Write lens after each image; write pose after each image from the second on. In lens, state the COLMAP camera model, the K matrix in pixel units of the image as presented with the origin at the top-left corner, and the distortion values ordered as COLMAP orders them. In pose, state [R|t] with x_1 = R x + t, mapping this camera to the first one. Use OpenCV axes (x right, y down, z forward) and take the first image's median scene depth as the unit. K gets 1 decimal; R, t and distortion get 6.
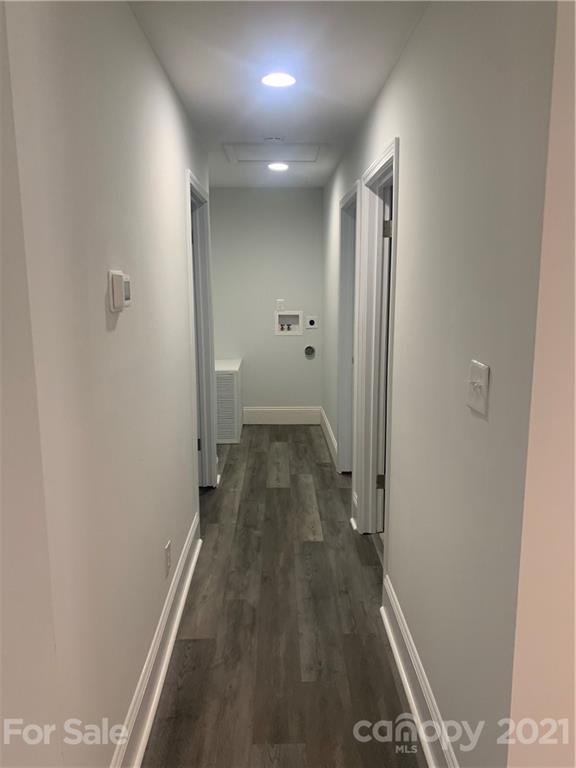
lens RADIAL K [[582.2, 0, 288.0], [0, 582.2, 384.0], [0, 0, 1]] dist [0.153139, -0.295355]
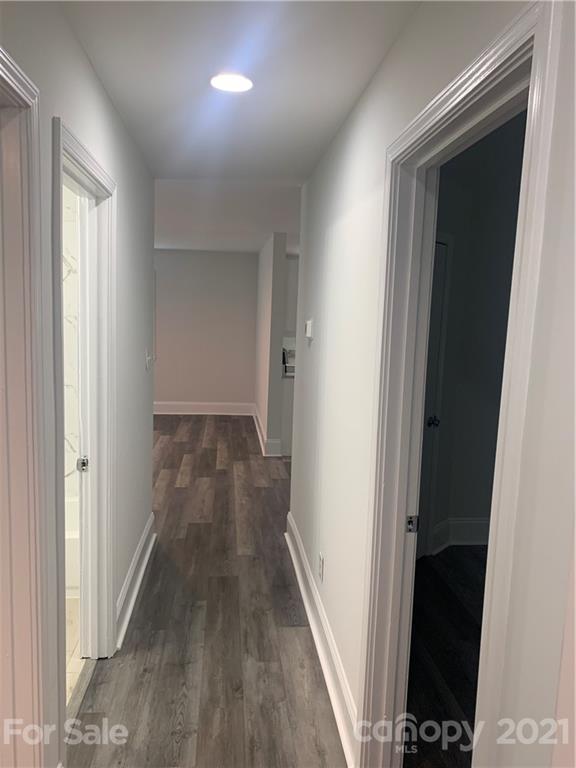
lens RADIAL K [[589.0, 0, 288.0], [0, 589.0, 384.0], [0, 0, 1]] dist [-0.000988, 0.000233]
pose [[-0.995978, -0.019299, -0.087495, -0.029987], [-0.044757, 0.953125, 0.299249, -0.340308], [0.077618, 0.301961, -0.950155, 1.758653]]
